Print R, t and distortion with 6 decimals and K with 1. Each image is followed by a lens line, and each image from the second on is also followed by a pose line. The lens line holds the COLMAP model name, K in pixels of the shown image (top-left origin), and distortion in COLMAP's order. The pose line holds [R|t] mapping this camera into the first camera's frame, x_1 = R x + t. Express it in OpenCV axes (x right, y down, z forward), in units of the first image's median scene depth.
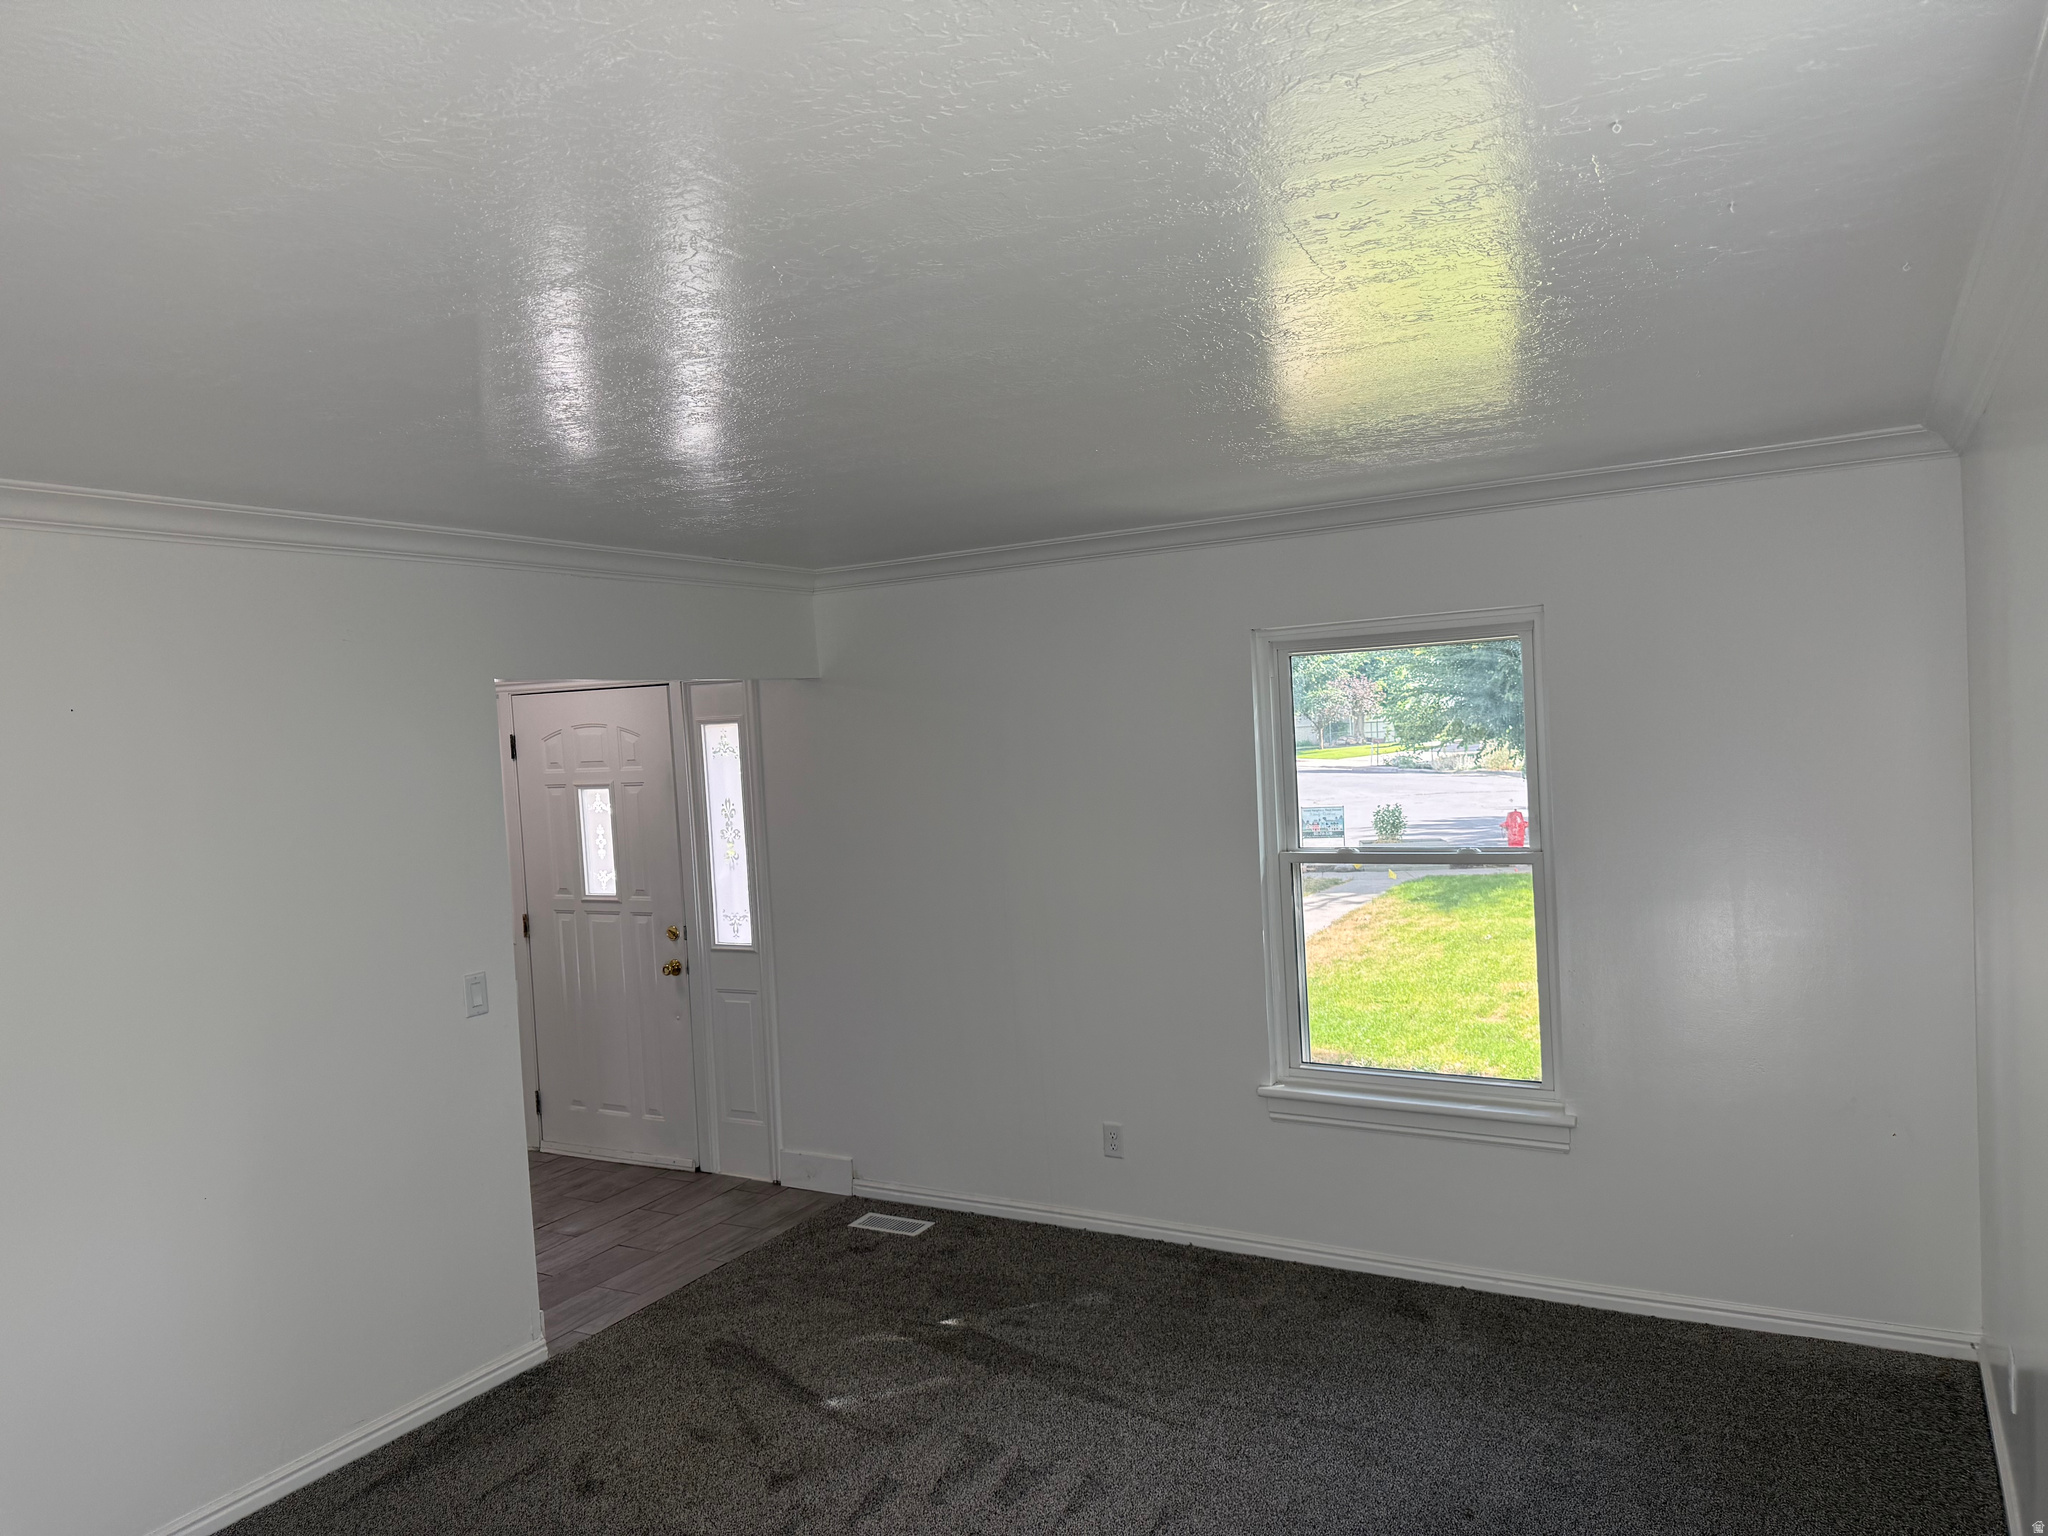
lens RADIAL K [[1437.6, 0, 1023.4], [0, 1437.6, 772.0], [0, 0, 1]] dist [0.054388, -0.059984]
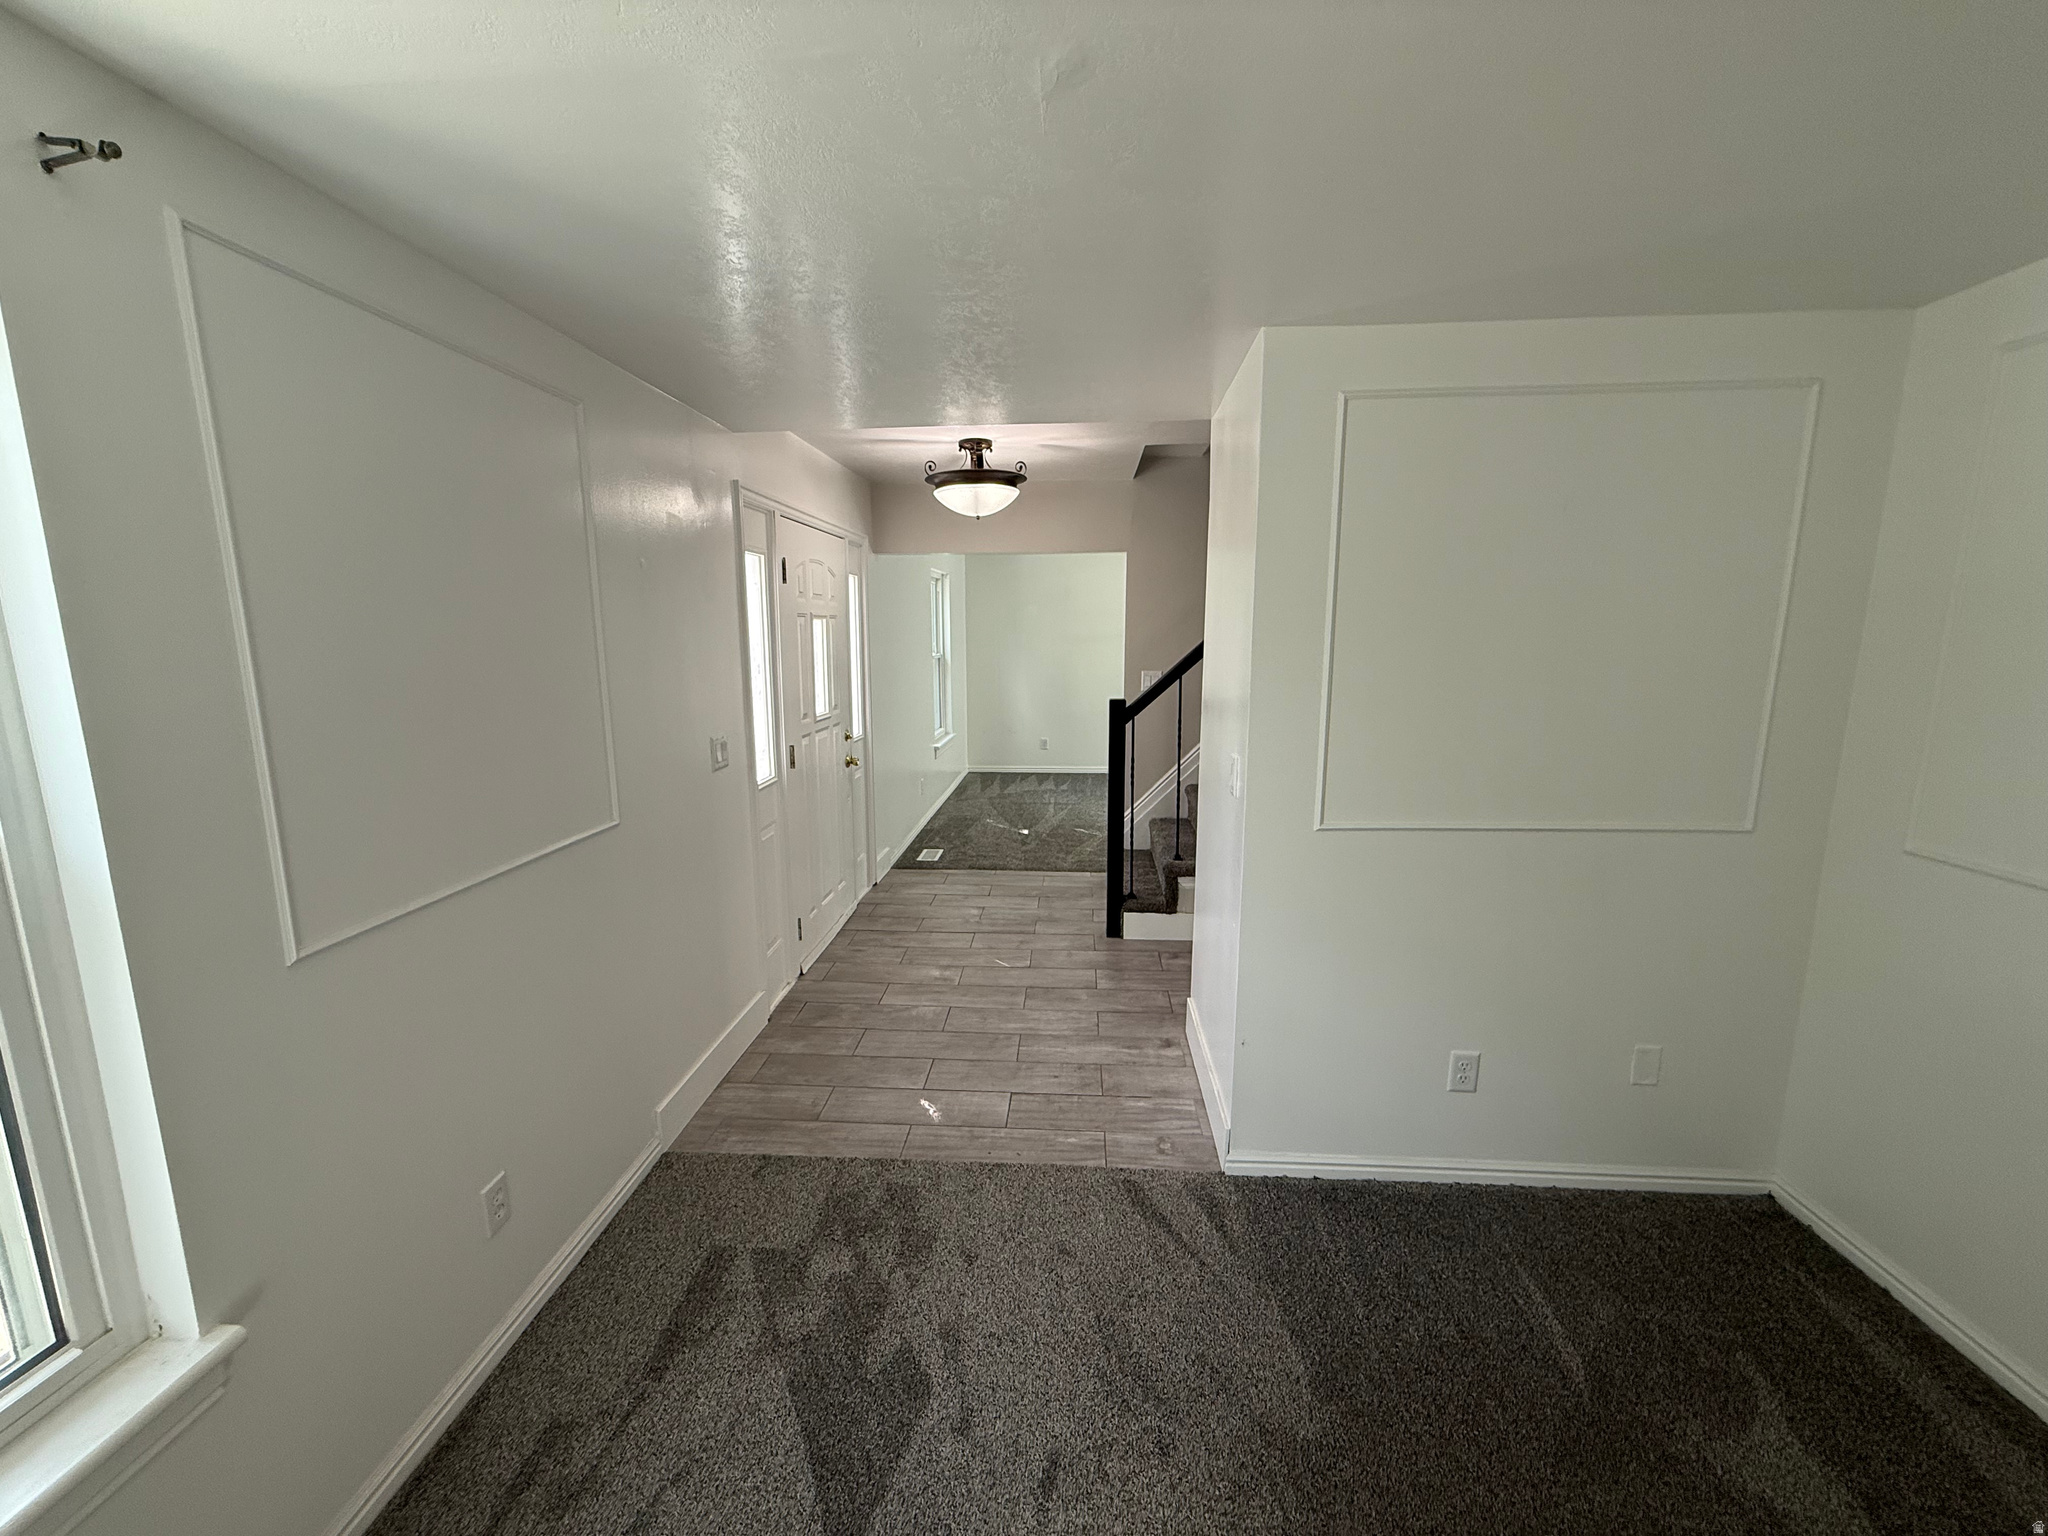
lens RADIAL K [[812.5, 0, 1023.4], [0, 812.5, 768.0], [0, 0, 1]] dist [-0.000030, 0.000717]
pose [[-0.442498, -0.099310, 0.891254, -0.969446], [0.041173, 0.990551, 0.130816, 0.050929], [-0.895824, 0.094582, -0.434228, 1.176138]]
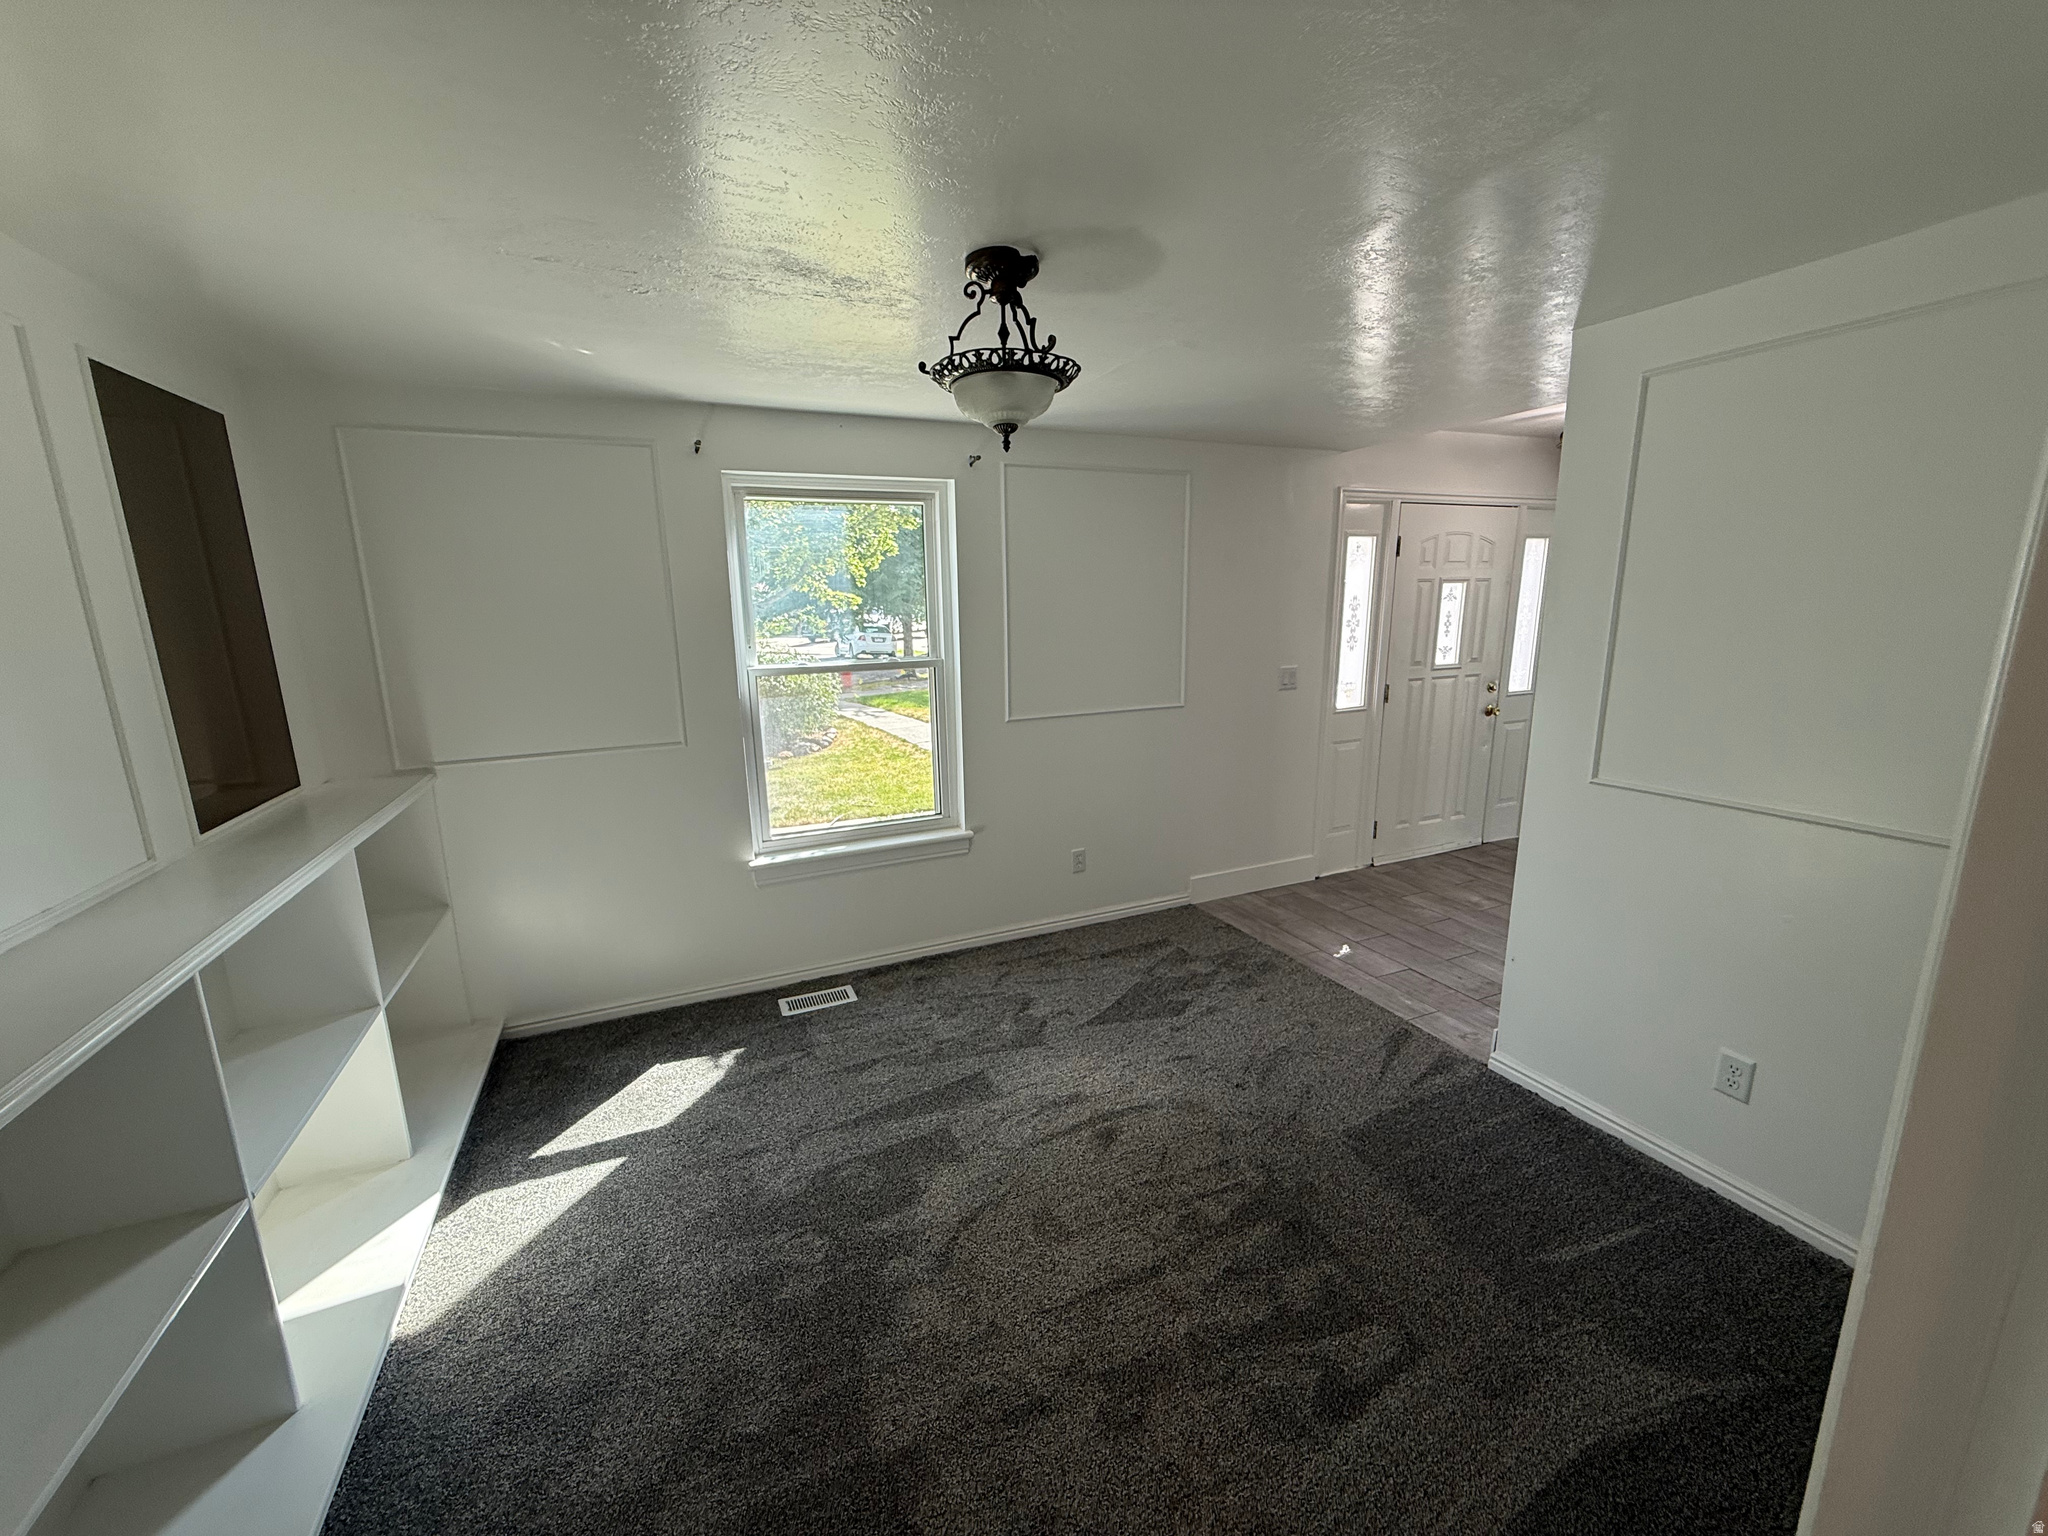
lens RADIAL K [[812.5, 0, 1032.1], [0, 812.5, 768.8], [0, 0, 1]] dist [-0.000030, 0.000717]
pose [[0.571560, -0.131522, 0.809951, -1.173662], [0.001529, 0.987240, 0.159231, 0.061892], [-0.820559, -0.089772, 0.564468, 0.908181]]
